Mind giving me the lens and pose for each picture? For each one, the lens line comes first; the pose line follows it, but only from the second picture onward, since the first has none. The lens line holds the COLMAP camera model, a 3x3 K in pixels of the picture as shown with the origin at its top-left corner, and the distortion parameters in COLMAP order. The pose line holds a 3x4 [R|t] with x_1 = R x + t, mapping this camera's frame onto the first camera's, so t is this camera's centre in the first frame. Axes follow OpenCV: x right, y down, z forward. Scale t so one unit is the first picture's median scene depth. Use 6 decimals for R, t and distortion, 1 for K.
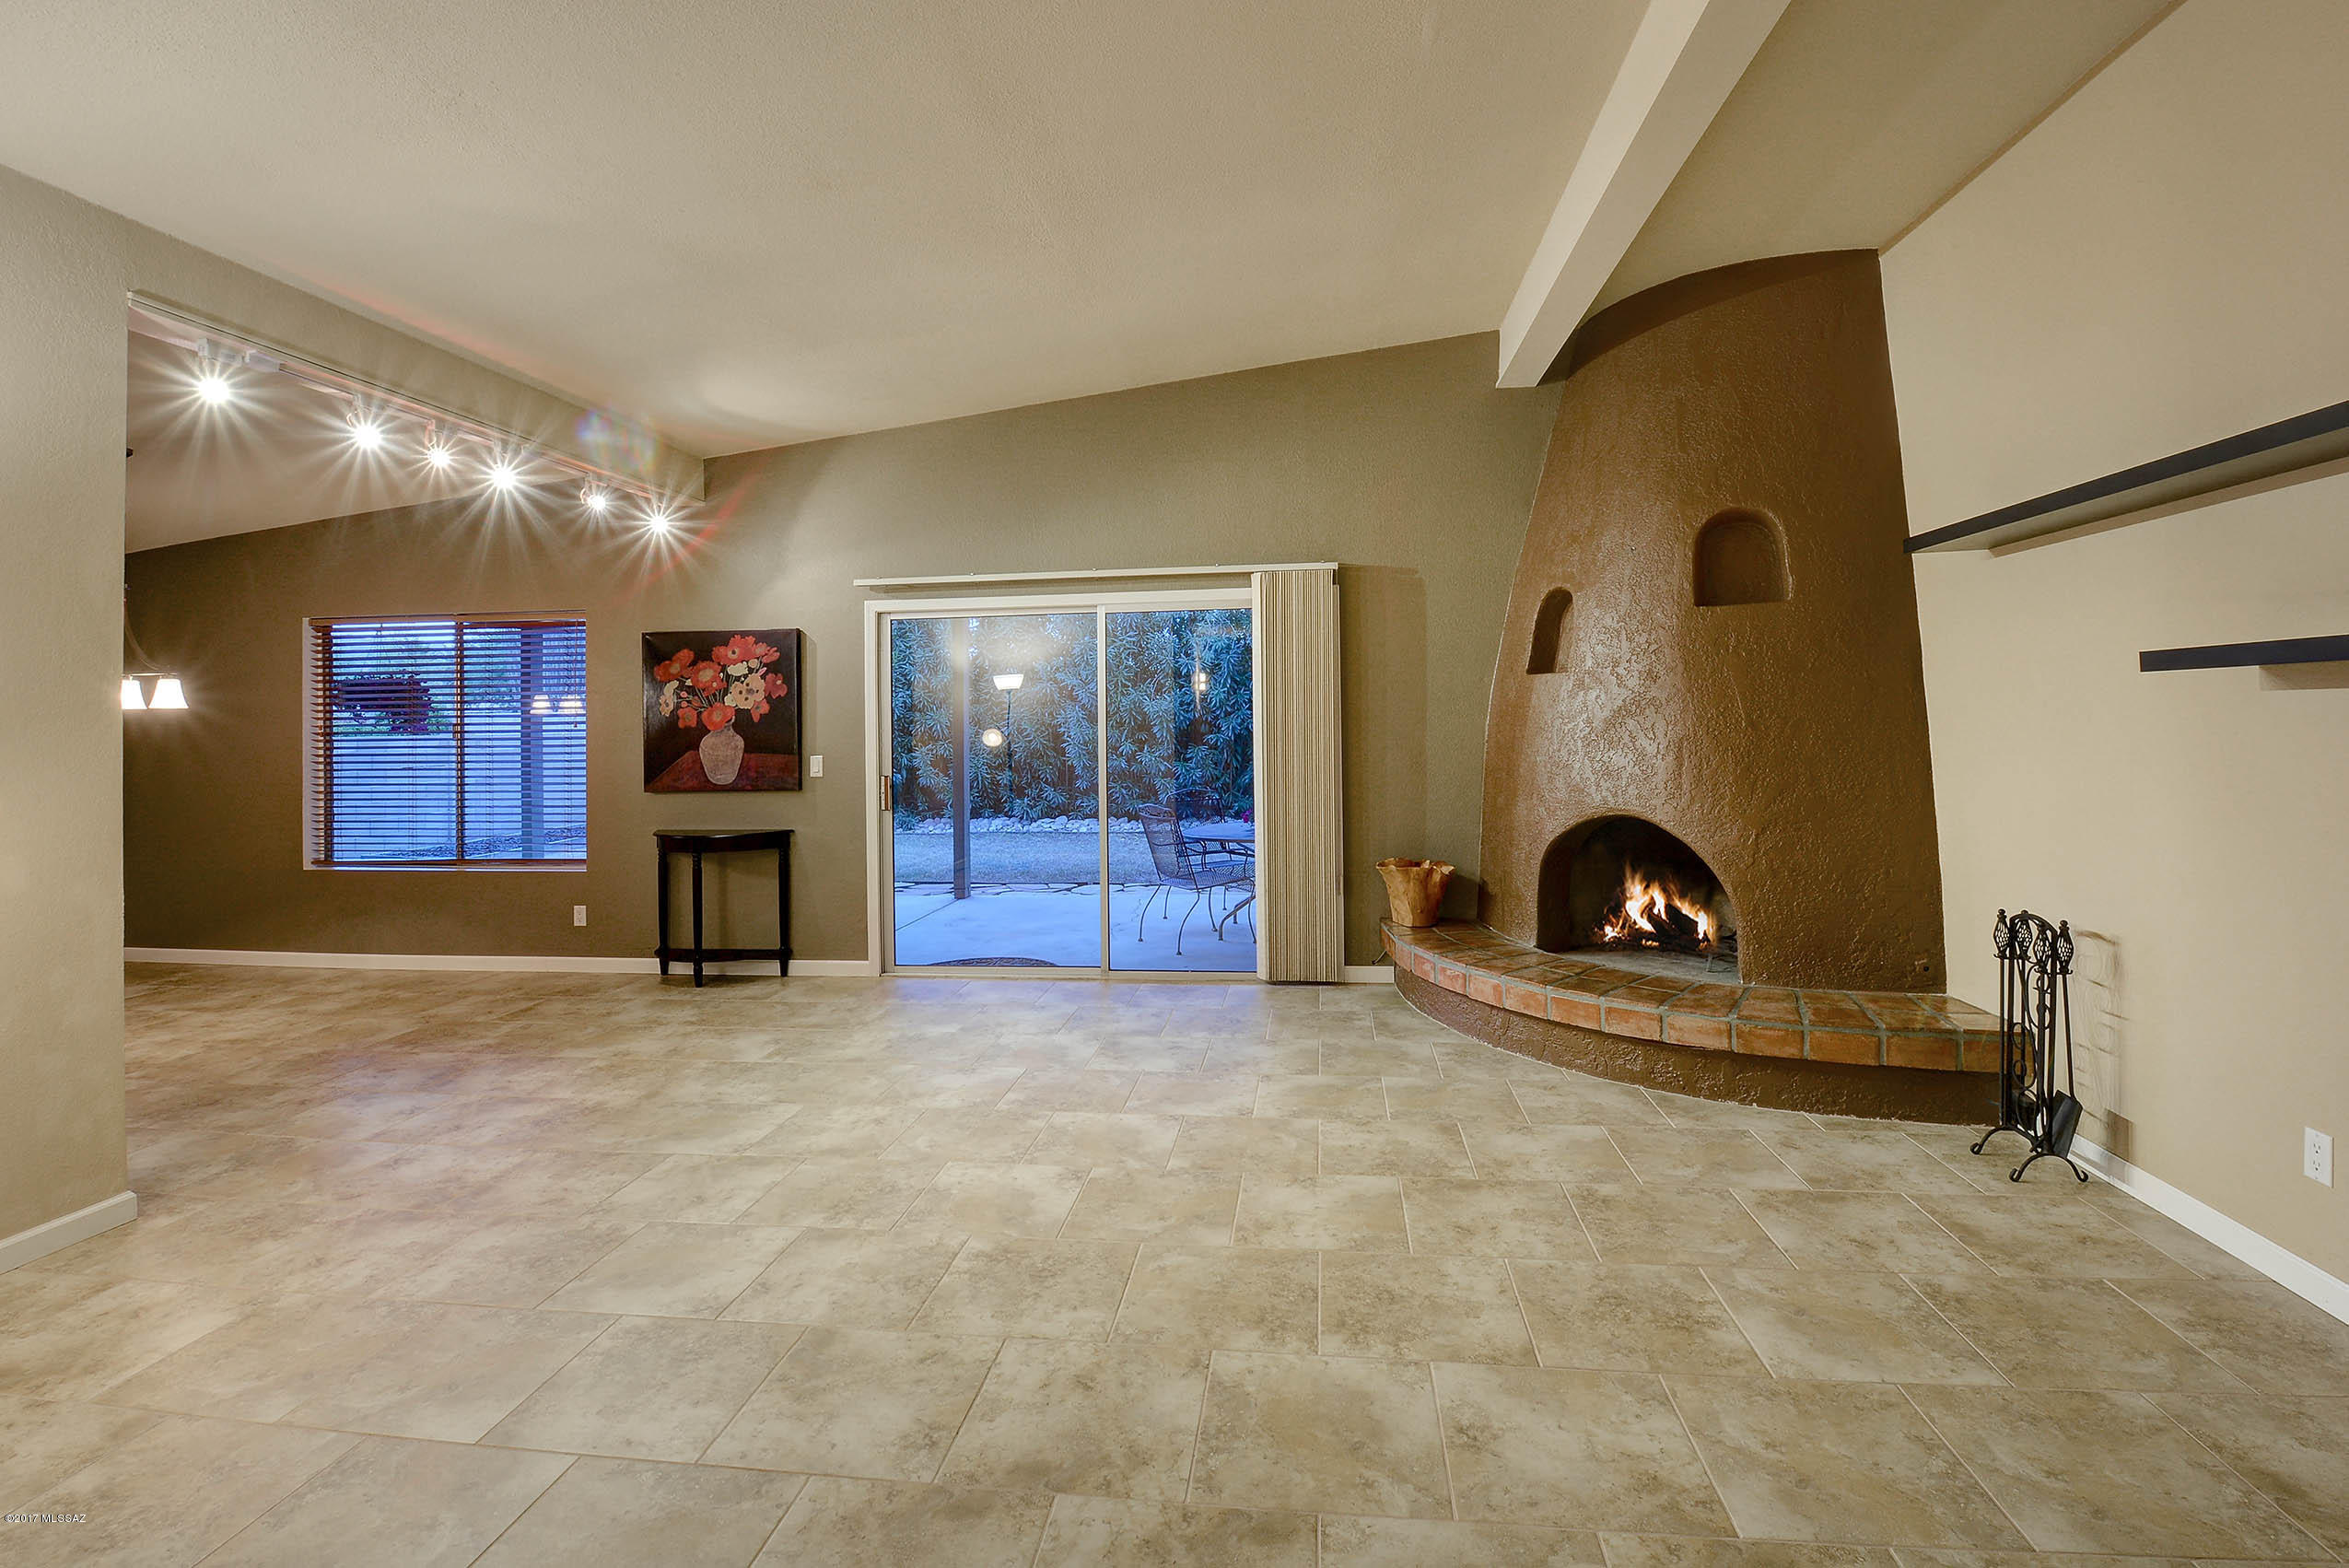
lens RADIAL K [[1091.3, 0, 1174.3], [0, 1091.3, 625.7], [0, 0, 1]] dist [0.007340, -0.013617]
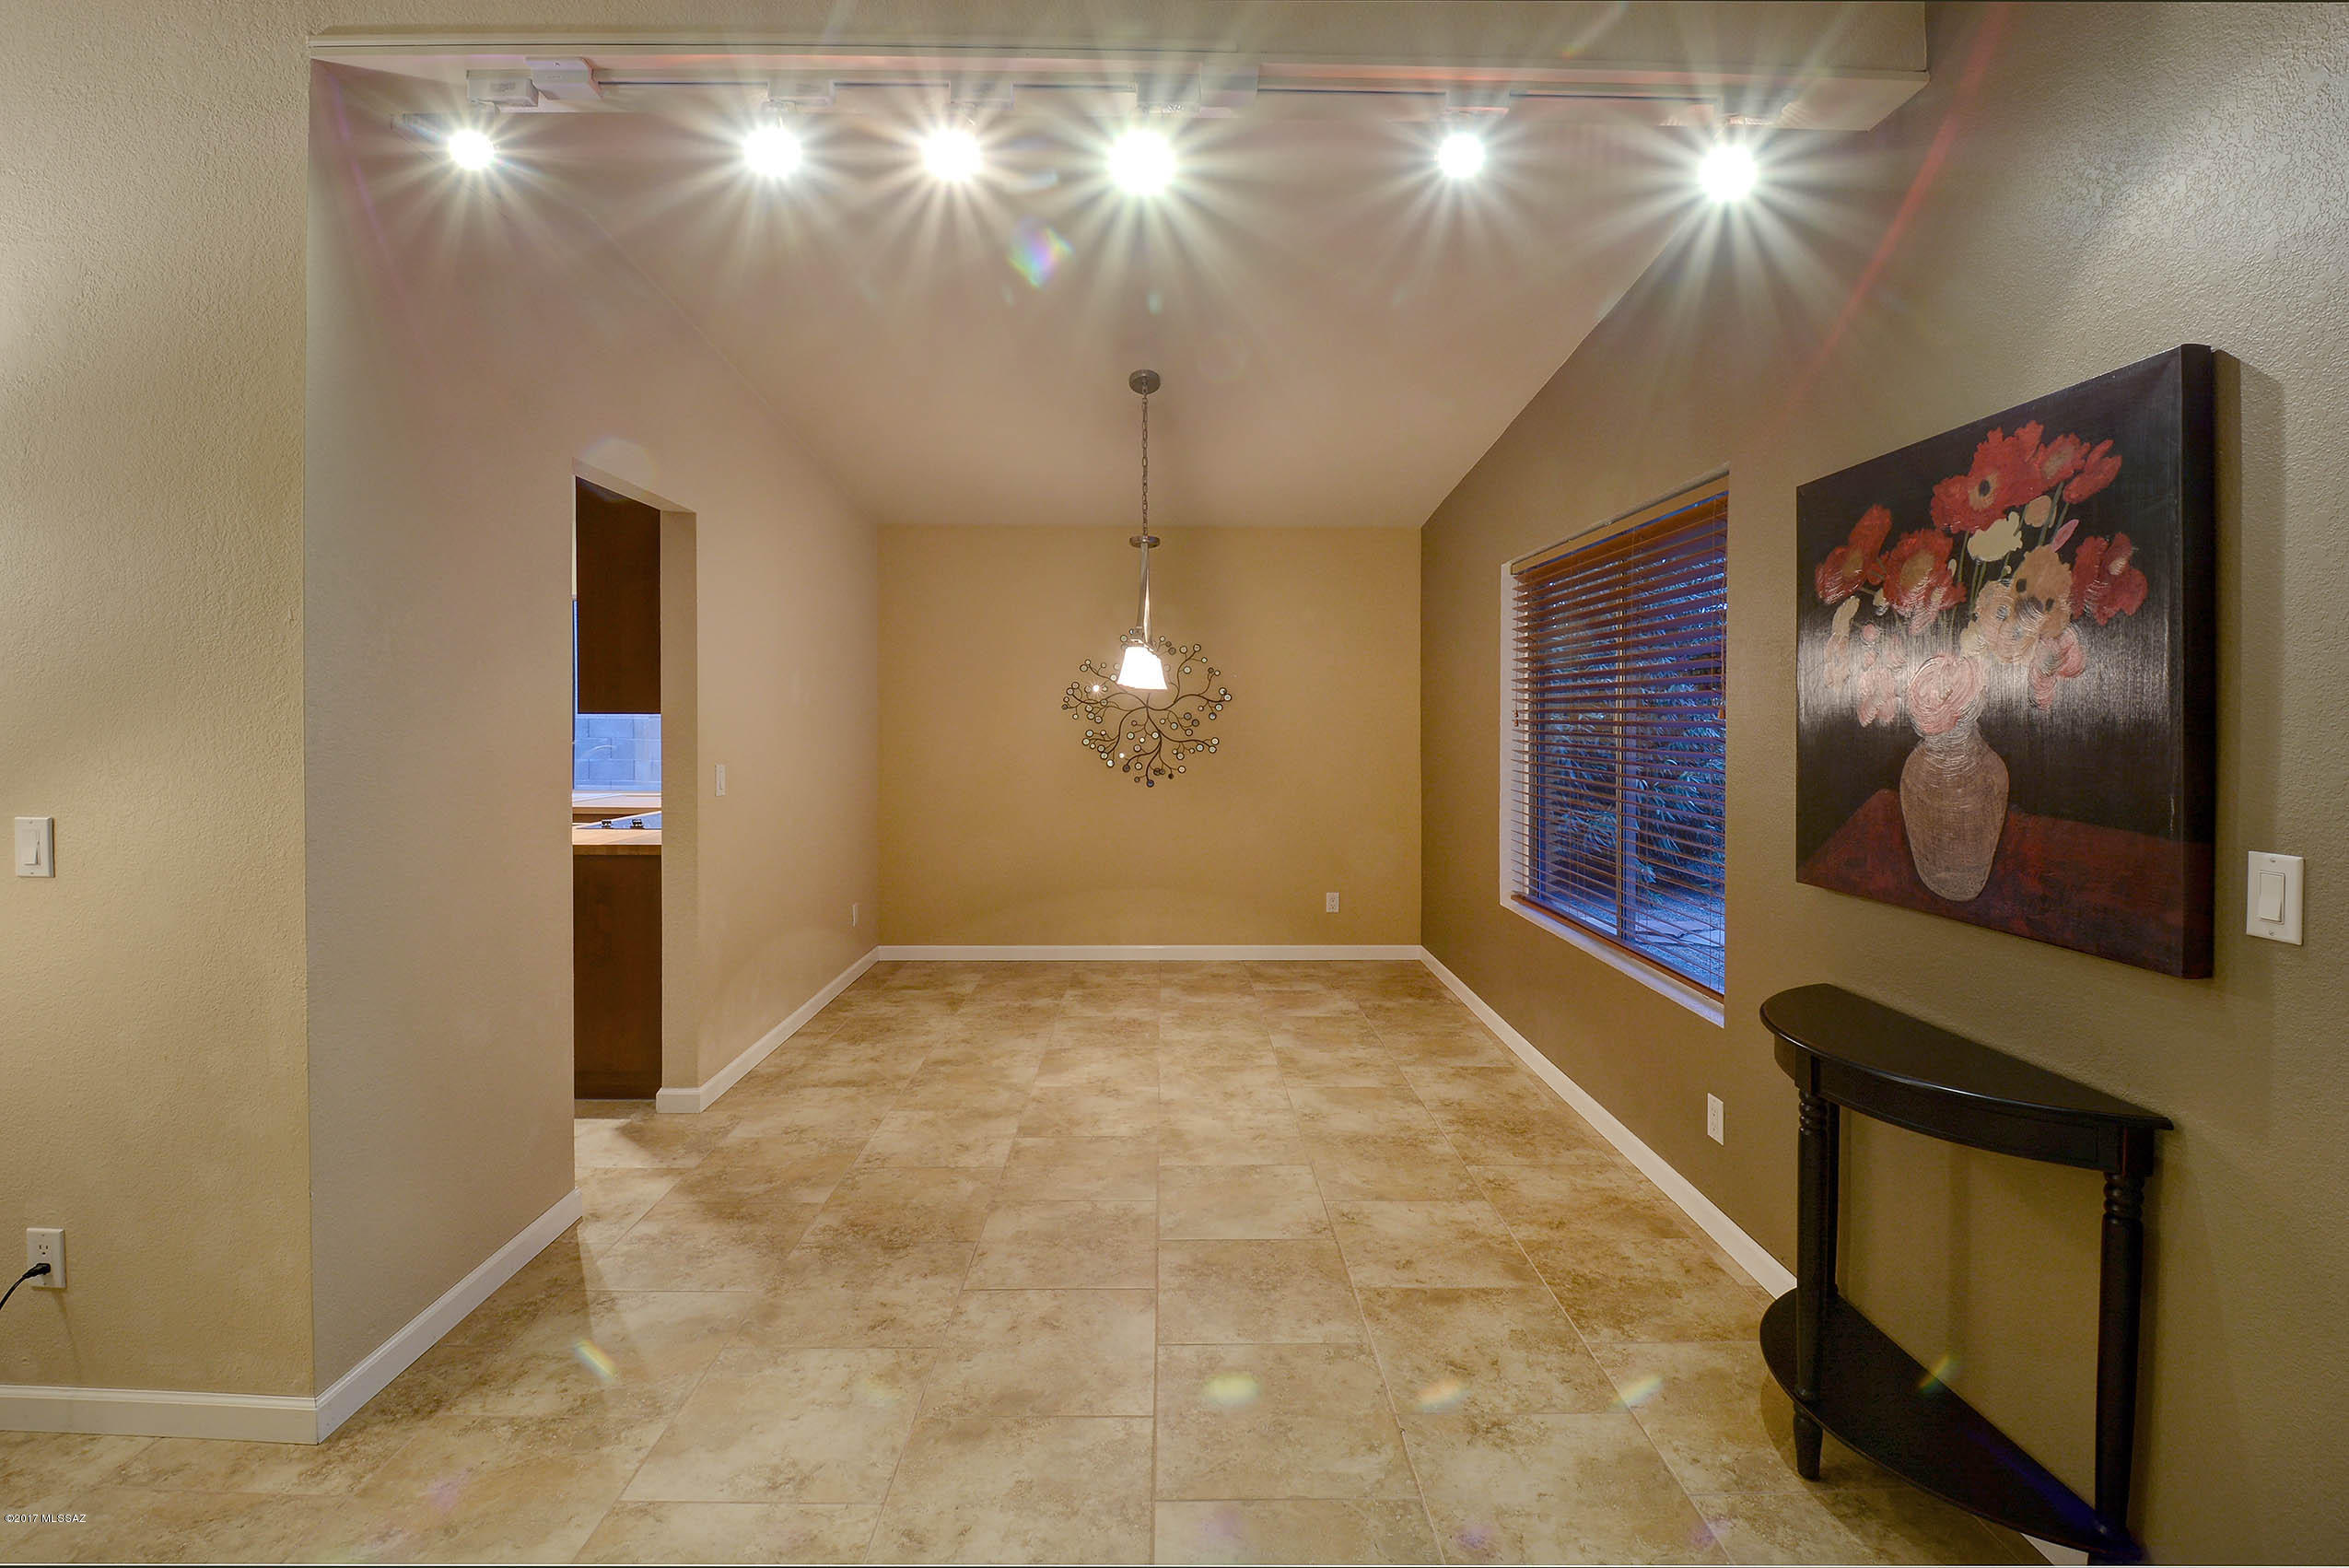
lens RADIAL K [[1055.9, 0, 1170.1], [0, 1055.9, 740.0], [0, 0, 1]] dist [-0.000288, -0.012777]
pose [[0.144447, 0.036544, -0.988837, -0.136532], [0.075800, 0.995973, 0.047880, 0.064600], [0.986605, -0.081870, 0.141096, 0.723983]]
